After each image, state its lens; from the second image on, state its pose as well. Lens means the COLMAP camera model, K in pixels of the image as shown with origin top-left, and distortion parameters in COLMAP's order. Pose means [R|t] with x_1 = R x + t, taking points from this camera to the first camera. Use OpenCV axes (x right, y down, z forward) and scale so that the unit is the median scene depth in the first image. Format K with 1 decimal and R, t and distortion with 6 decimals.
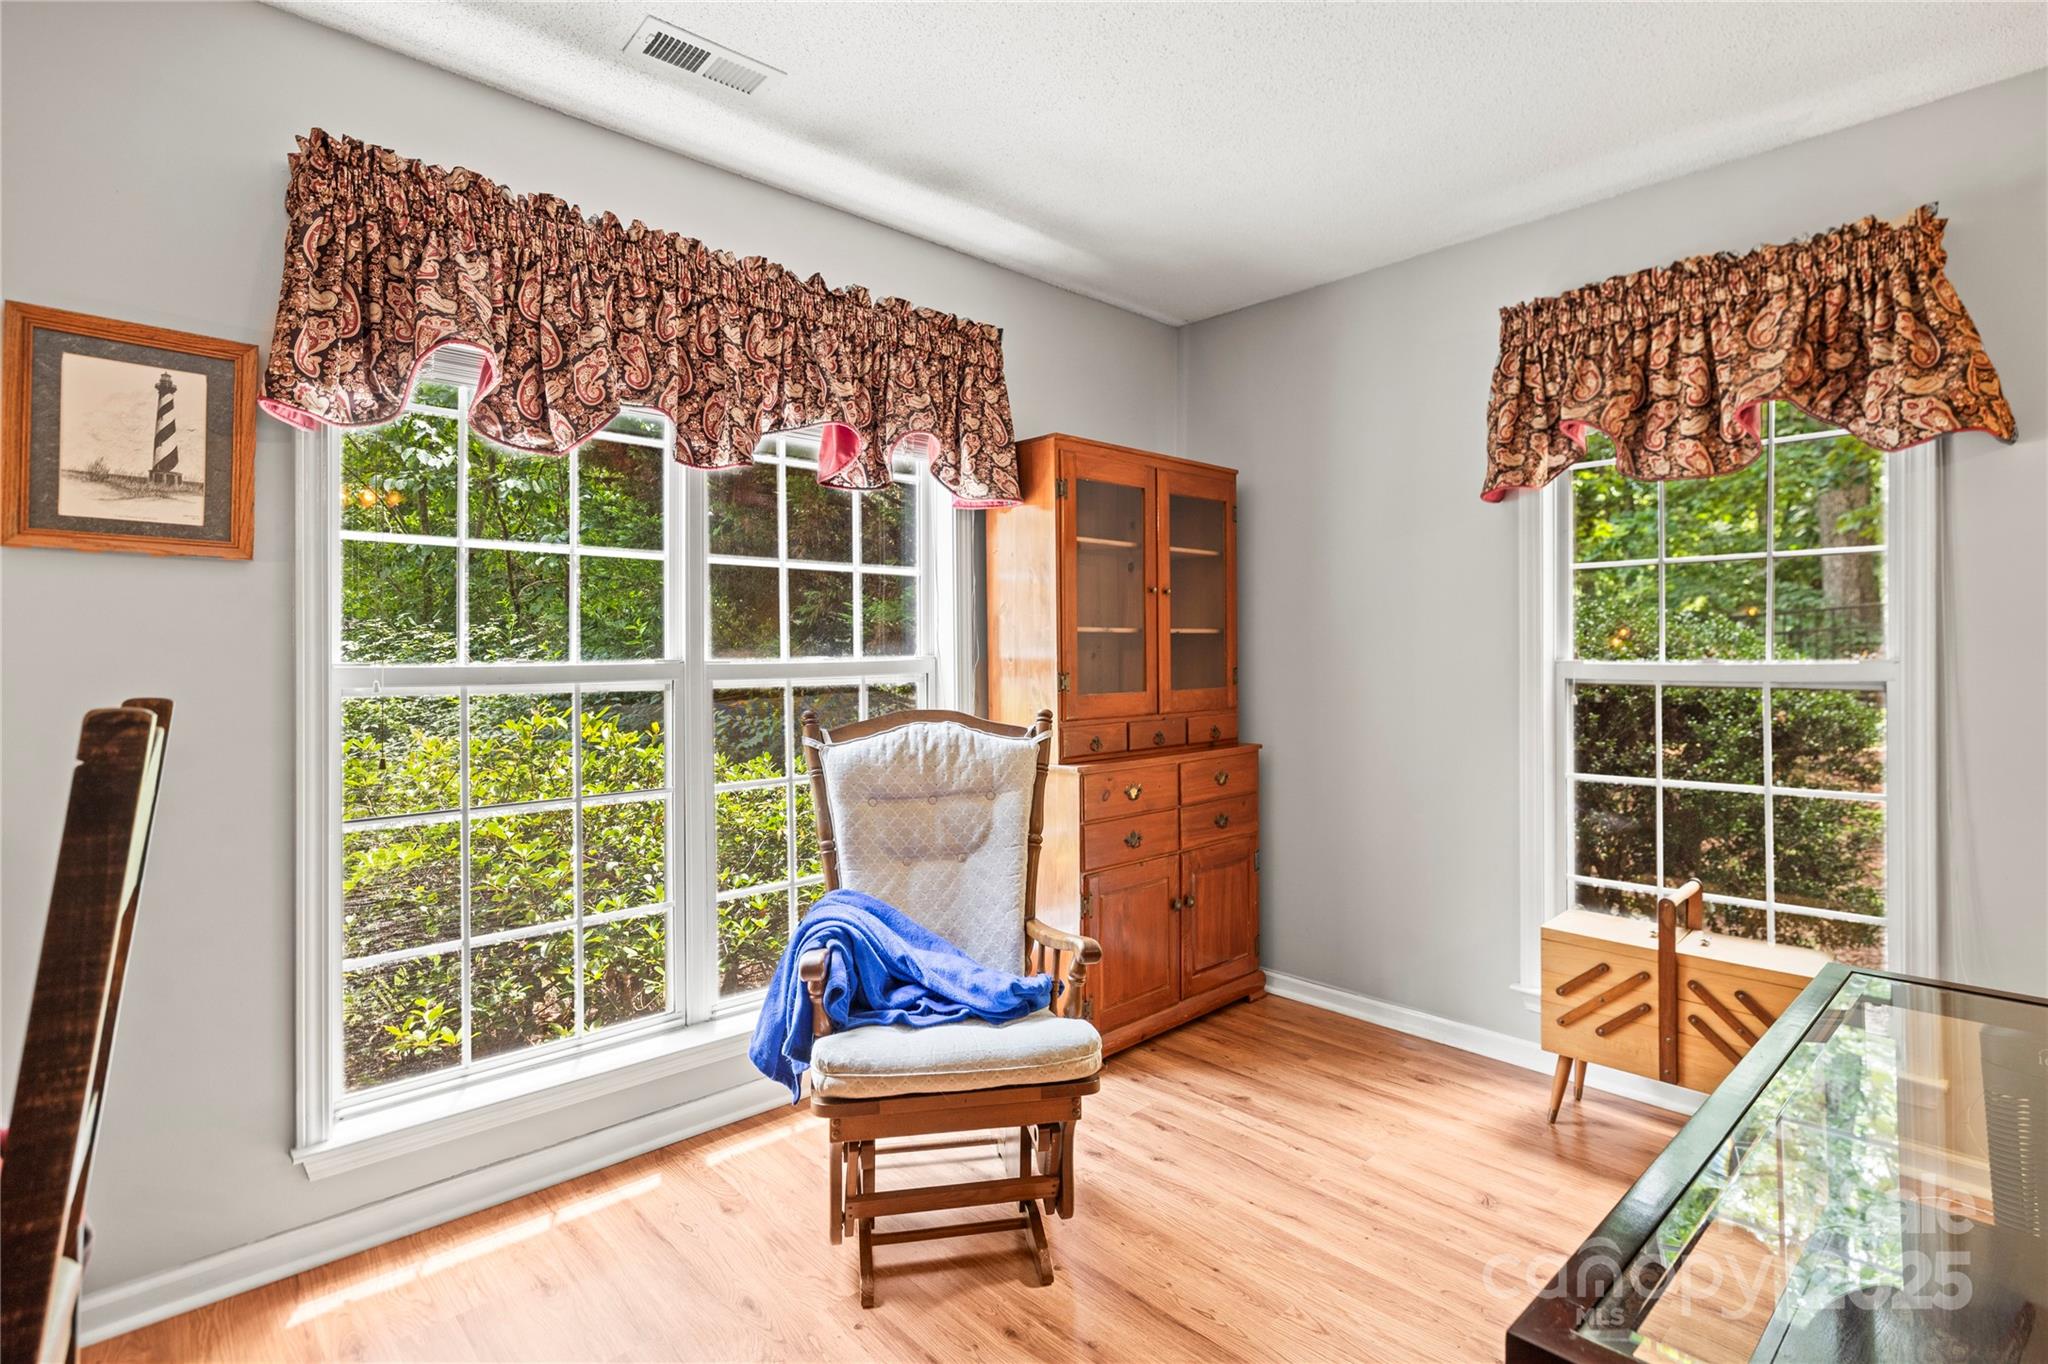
lens RADIAL K [[997.8, 0, 1031.0], [0, 997.8, 661.8], [0, 0, 1]] dist [-0.000931, 0.000164]
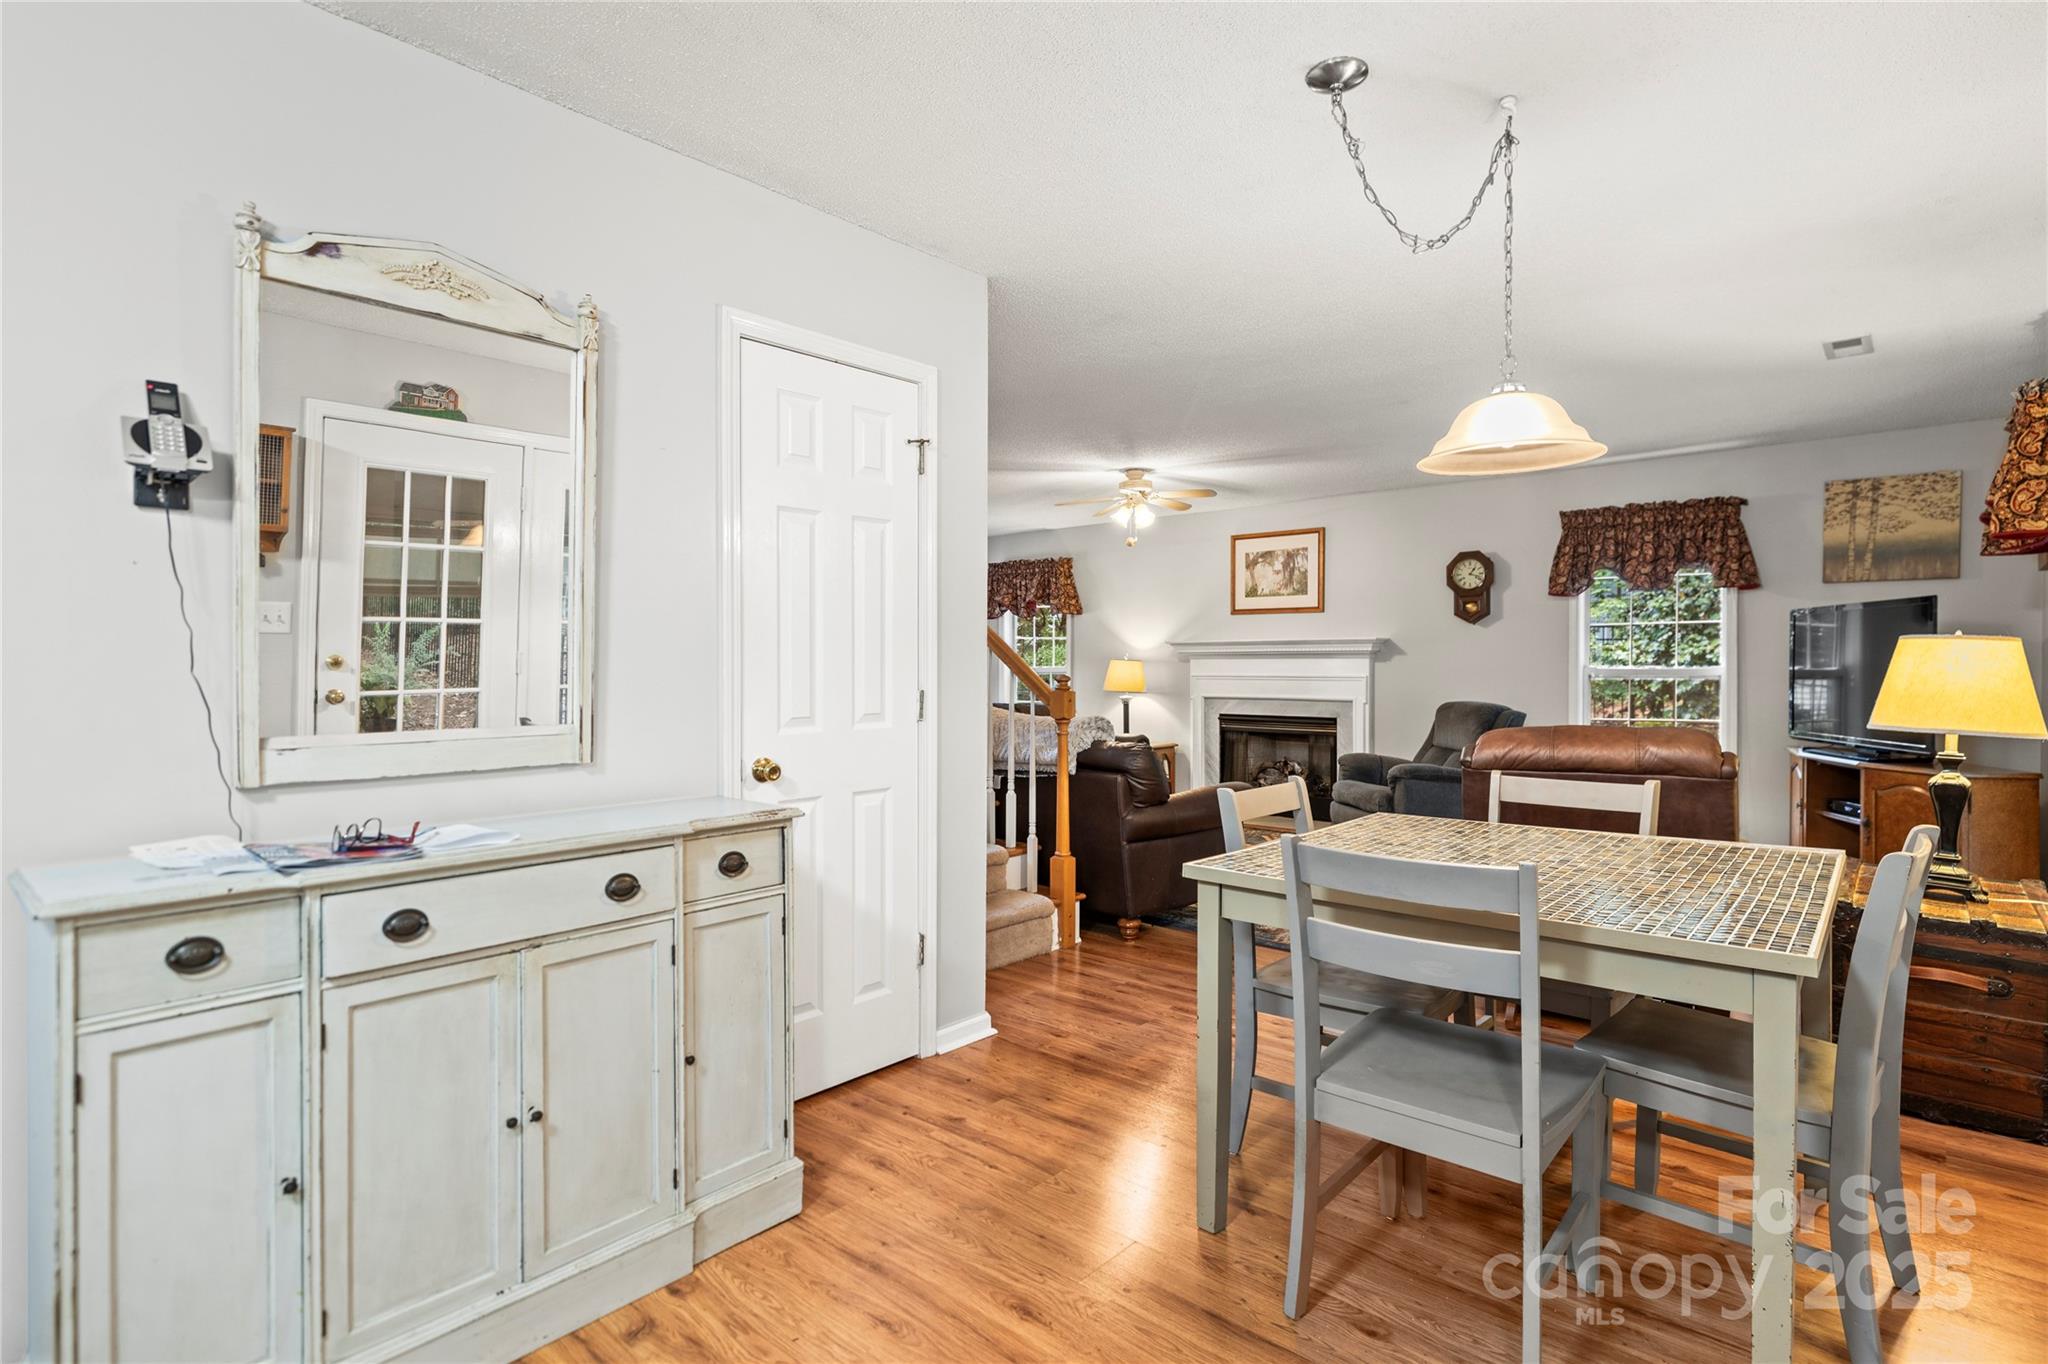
lens RADIAL K [[1036.2, 0, 1026.5], [0, 1036.2, 672.8], [0, 0, 1]] dist [0.028804, 0.000124]
pose [[0.995157, -0.000058, 0.098295, 0.309931], [-0.000217, 0.999996, 0.002780, 0.012012], [-0.098294, -0.002788, 0.995153, -3.062959]]
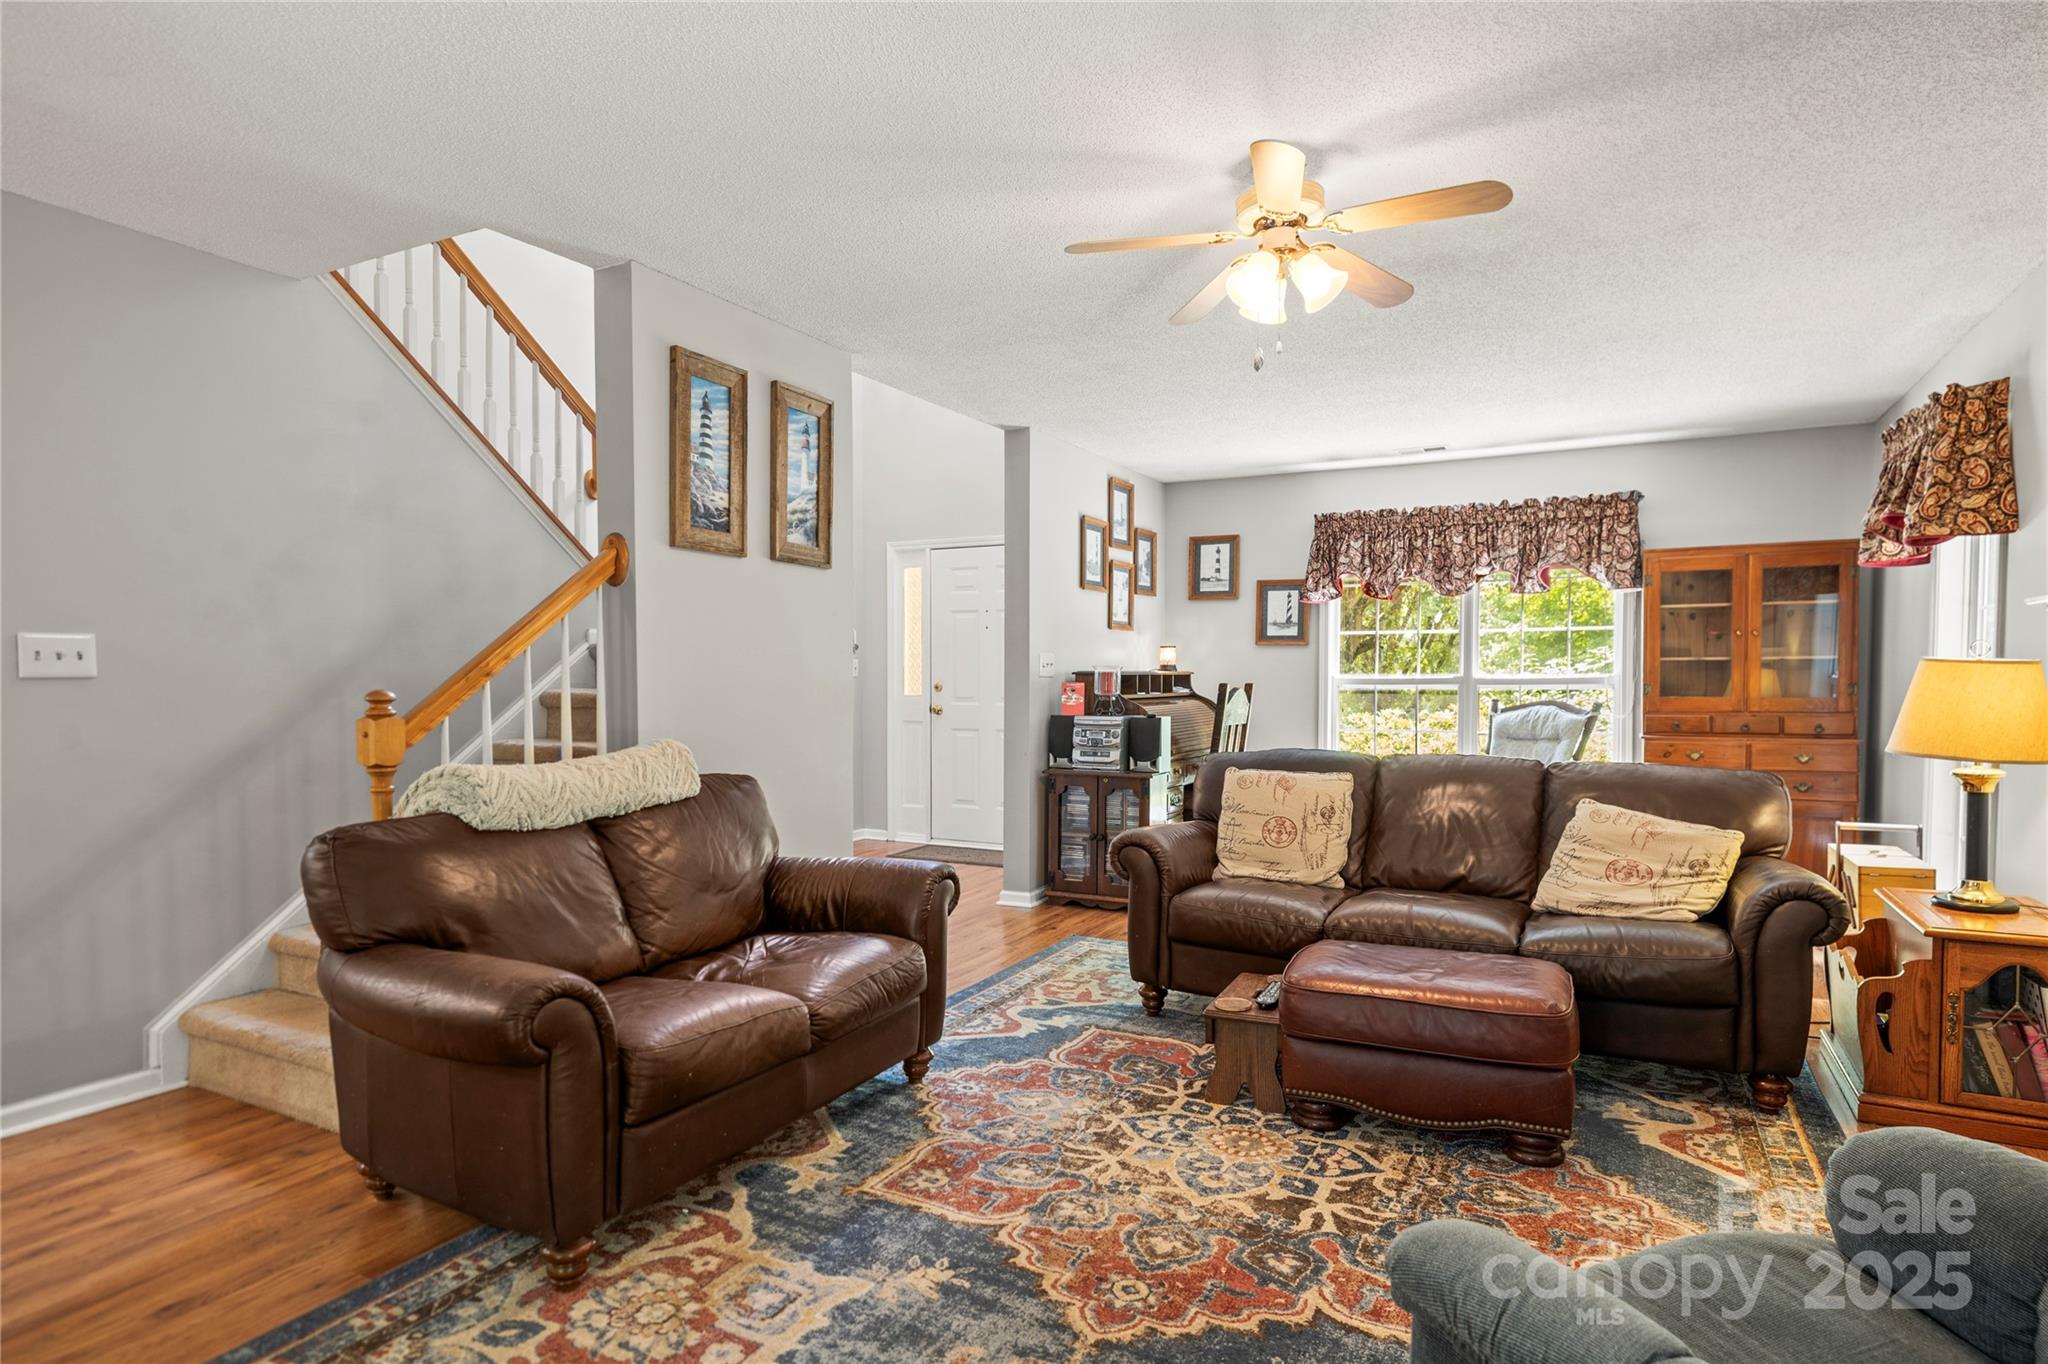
lens RADIAL K [[1108.8, 0, 1045.2], [0, 1108.8, 721.8], [0, 0, 1]] dist [0.002663, -0.000556]
pose [[0.333619, 0.043195, -0.941718, 1.939647], [-0.006038, 0.999027, 0.043685, -0.001260], [0.942689, -0.008888, 0.333555, -0.846232]]
